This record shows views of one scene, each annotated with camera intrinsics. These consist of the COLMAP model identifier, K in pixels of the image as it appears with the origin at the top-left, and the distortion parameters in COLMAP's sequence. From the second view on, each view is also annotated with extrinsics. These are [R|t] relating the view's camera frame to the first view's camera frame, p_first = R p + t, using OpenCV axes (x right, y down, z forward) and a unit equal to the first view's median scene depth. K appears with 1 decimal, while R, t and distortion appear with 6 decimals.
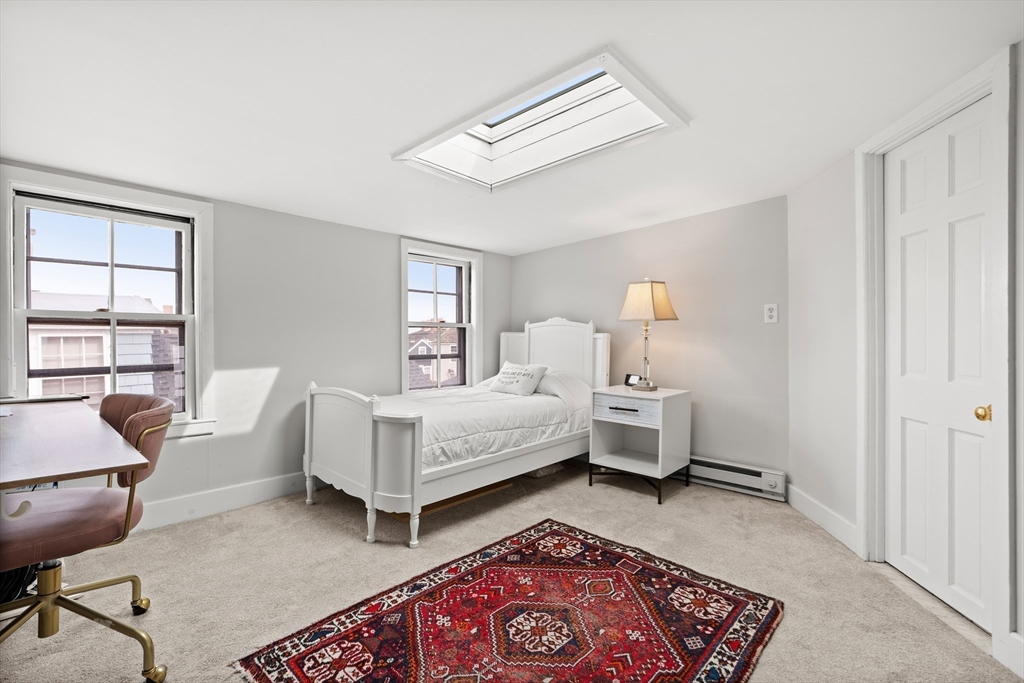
lens RADIAL K [[479.7, 0, 518.1], [0, 479.7, 340.3], [0, 0, 1]] dist [-0.005167, 0.001334]
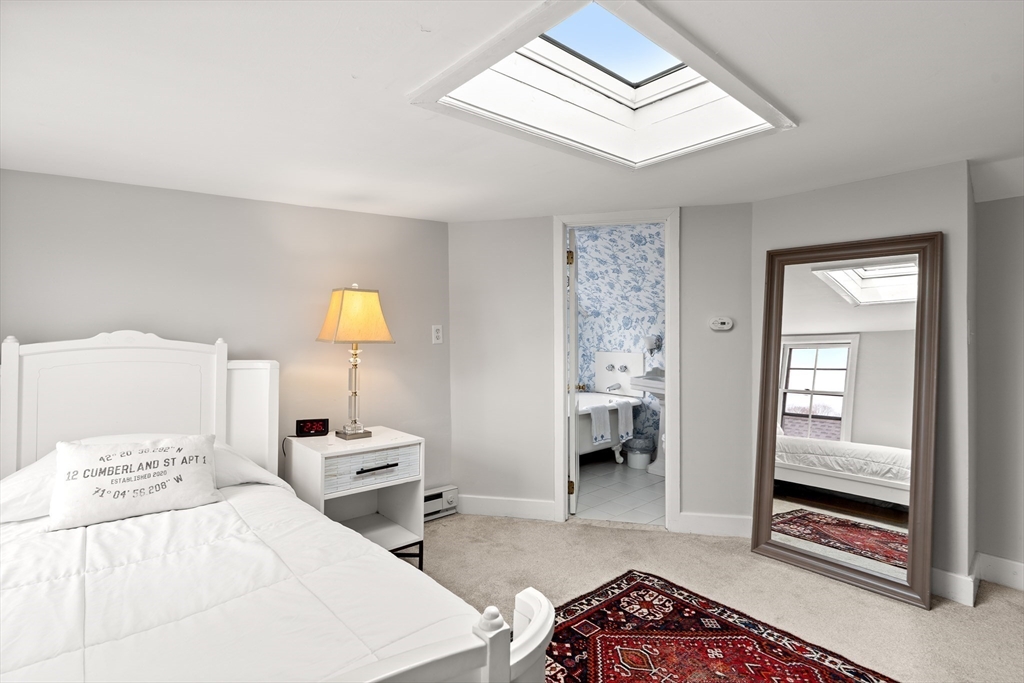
lens RADIAL K [[479.7, 0, 519.3], [0, 479.7, 336.7], [0, 0, 1]] dist [-0.005167, 0.001334]
pose [[0.096115, -0.003387, 0.995365, -0.695548], [0.008629, 0.999959, 0.002570, -0.076886], [-0.995333, 0.008342, 0.096140, 1.078643]]
